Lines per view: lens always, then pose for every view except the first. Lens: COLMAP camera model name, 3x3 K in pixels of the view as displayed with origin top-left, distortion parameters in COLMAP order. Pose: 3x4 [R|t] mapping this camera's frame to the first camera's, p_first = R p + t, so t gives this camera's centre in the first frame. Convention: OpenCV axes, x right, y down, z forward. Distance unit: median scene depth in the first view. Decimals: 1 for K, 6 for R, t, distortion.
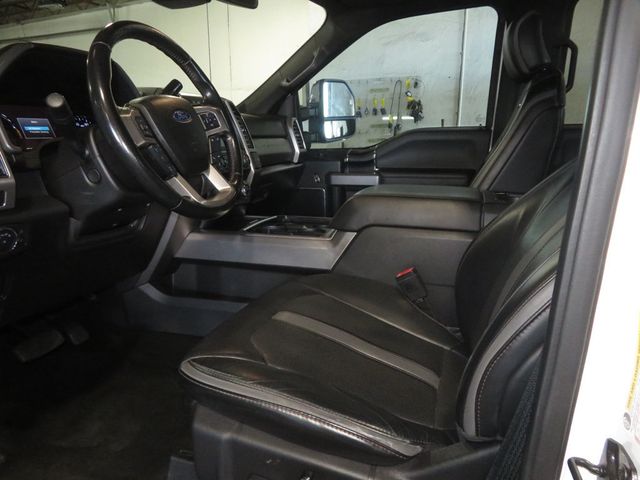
lens RADIAL K [[464.3, 0, 325.5], [0, 464.3, 240.8], [0, 0, 1]] dist [-0.005945, 0.012852]
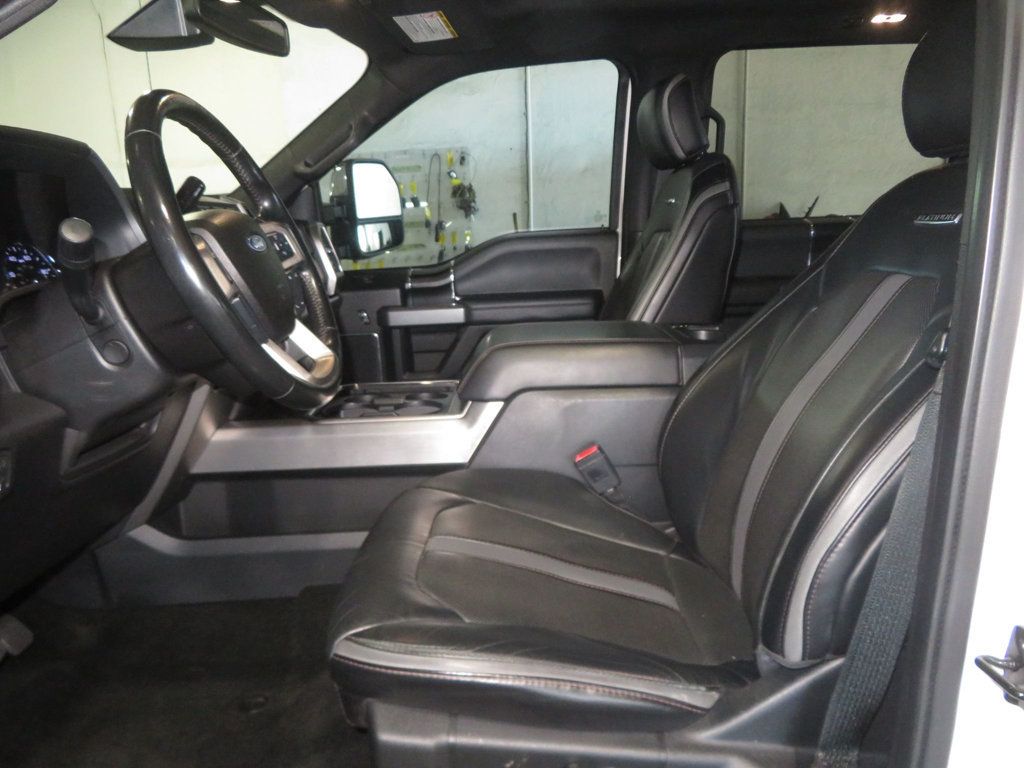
lens RADIAL K [[742.9, 0, 520.8], [0, 742.9, 385.2], [0, 0, 1]] dist [-0.005945, 0.012852]
pose [[0.951560, -0.091640, 0.293488, -0.192137], [0.097519, 0.995219, -0.005432, -0.029506], [-0.291587, 0.033789, 0.955947, -0.020115]]
